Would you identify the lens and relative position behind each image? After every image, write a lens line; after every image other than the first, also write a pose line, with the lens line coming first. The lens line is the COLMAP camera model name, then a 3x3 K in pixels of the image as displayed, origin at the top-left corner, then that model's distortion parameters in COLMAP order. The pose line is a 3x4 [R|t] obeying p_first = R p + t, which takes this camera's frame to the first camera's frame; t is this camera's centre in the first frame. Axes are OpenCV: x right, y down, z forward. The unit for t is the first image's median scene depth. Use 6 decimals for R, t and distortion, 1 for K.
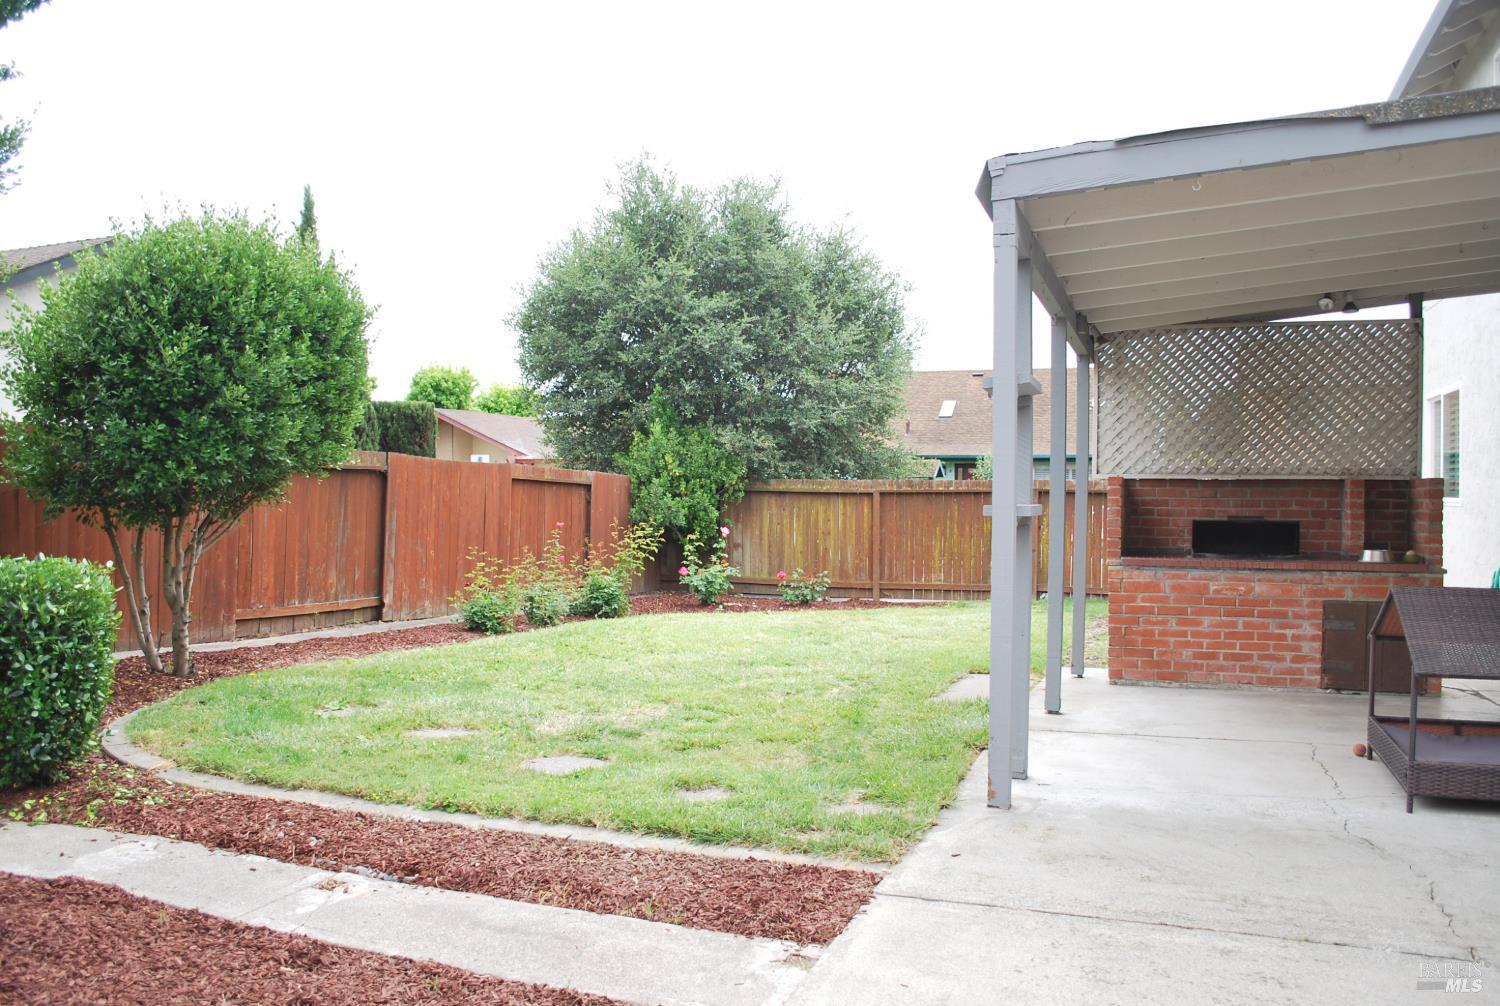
lens RADIAL K [[1189.4, 0, 748.3], [0, 1189.4, 503.7], [0, 0, 1]] dist [-0.084282, 0.013953]
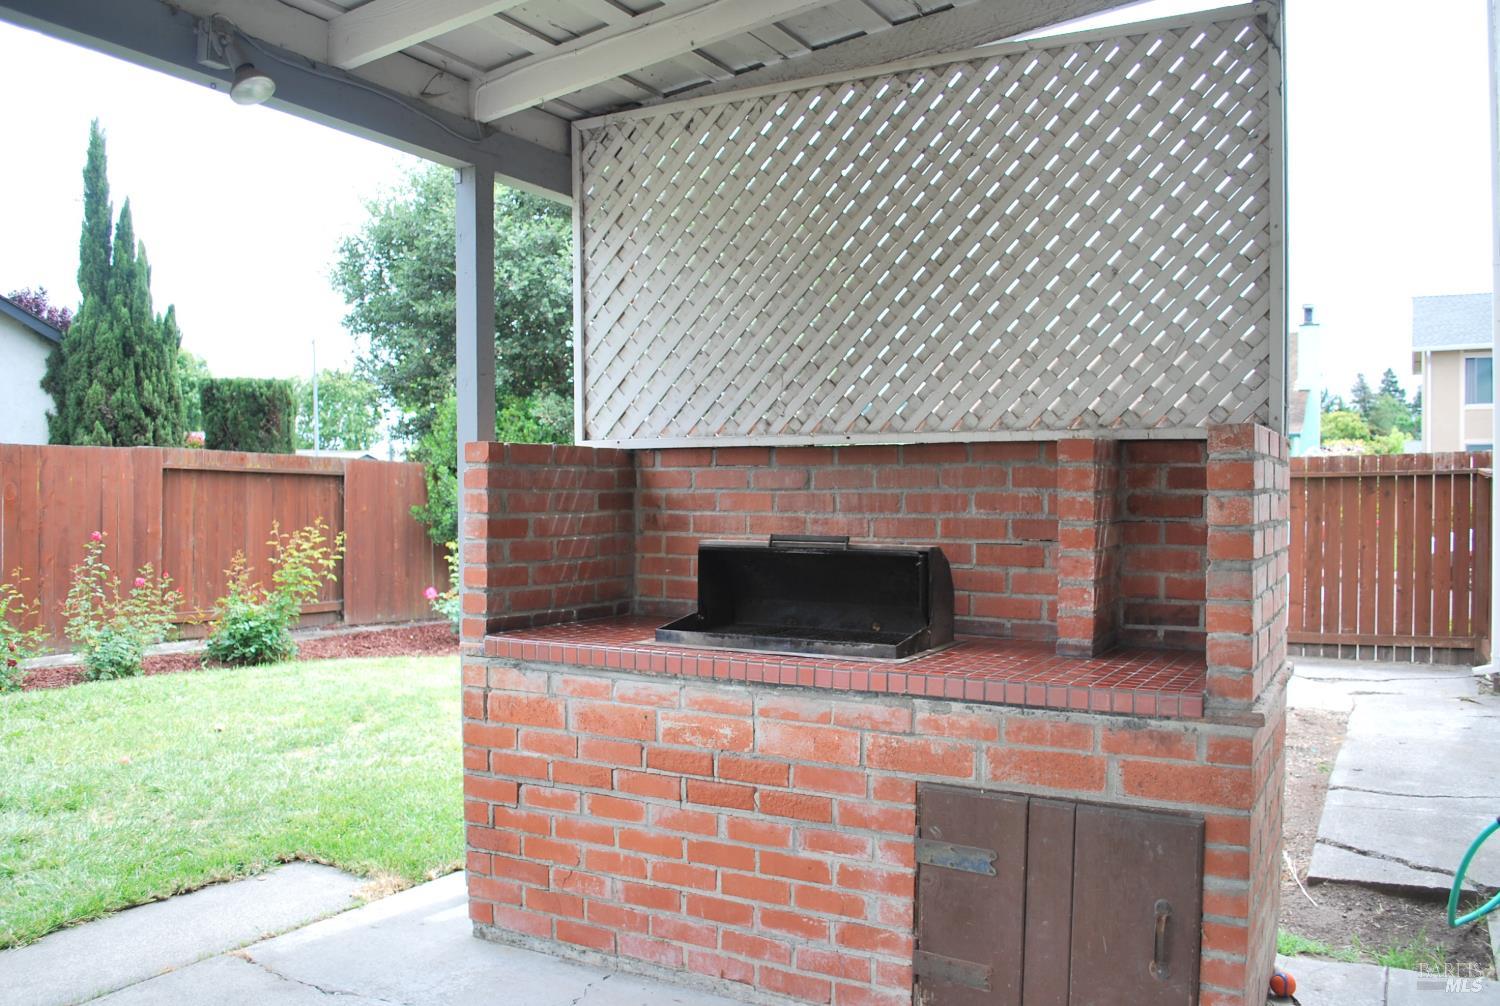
lens RADIAL K [[1189.4, 0, 743.8], [0, 1189.4, 502.9], [0, 0, 1]] dist [-0.084282, 0.013953]
pose [[0.986226, -0.006070, -0.165294, 0.493994], [0.007302, 0.999950, 0.006845, -0.003655], [0.165244, -0.007958, 0.986221, 0.630694]]
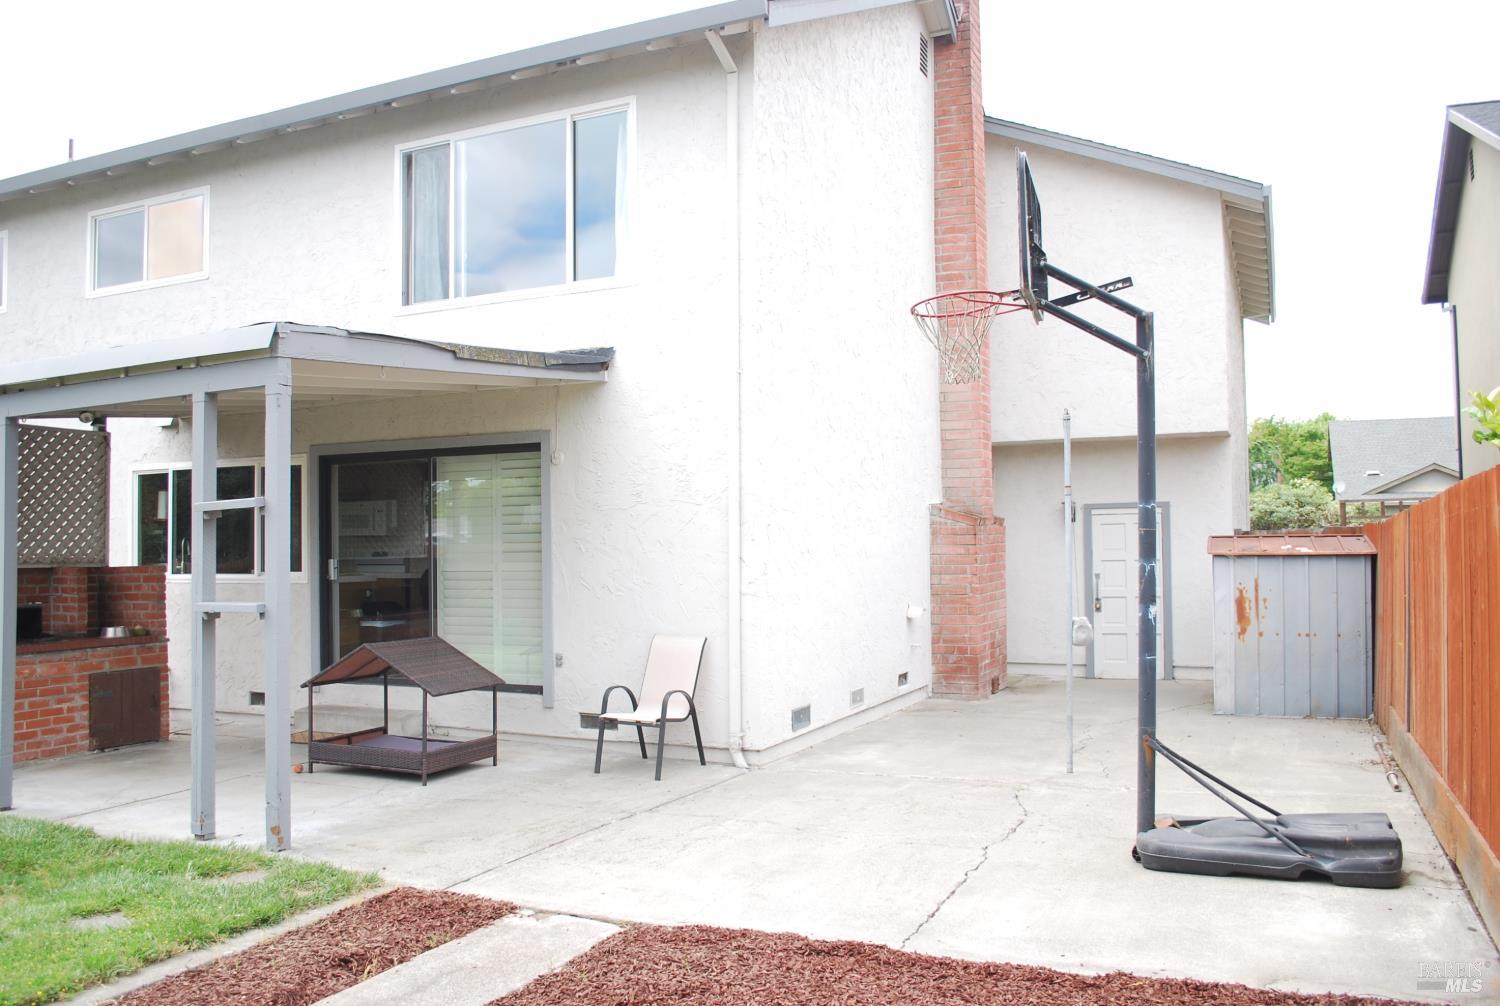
lens RADIAL K [[1189.4, 0, 751.6], [0, 1189.4, 507.7], [0, 0, 1]] dist [-0.084282, 0.013953]
pose [[0.074137, 0.028353, 0.996845, -0.593236], [0.024512, 0.999242, -0.030245, -0.030133], [-0.996947, 0.026677, 0.073386, 0.254870]]
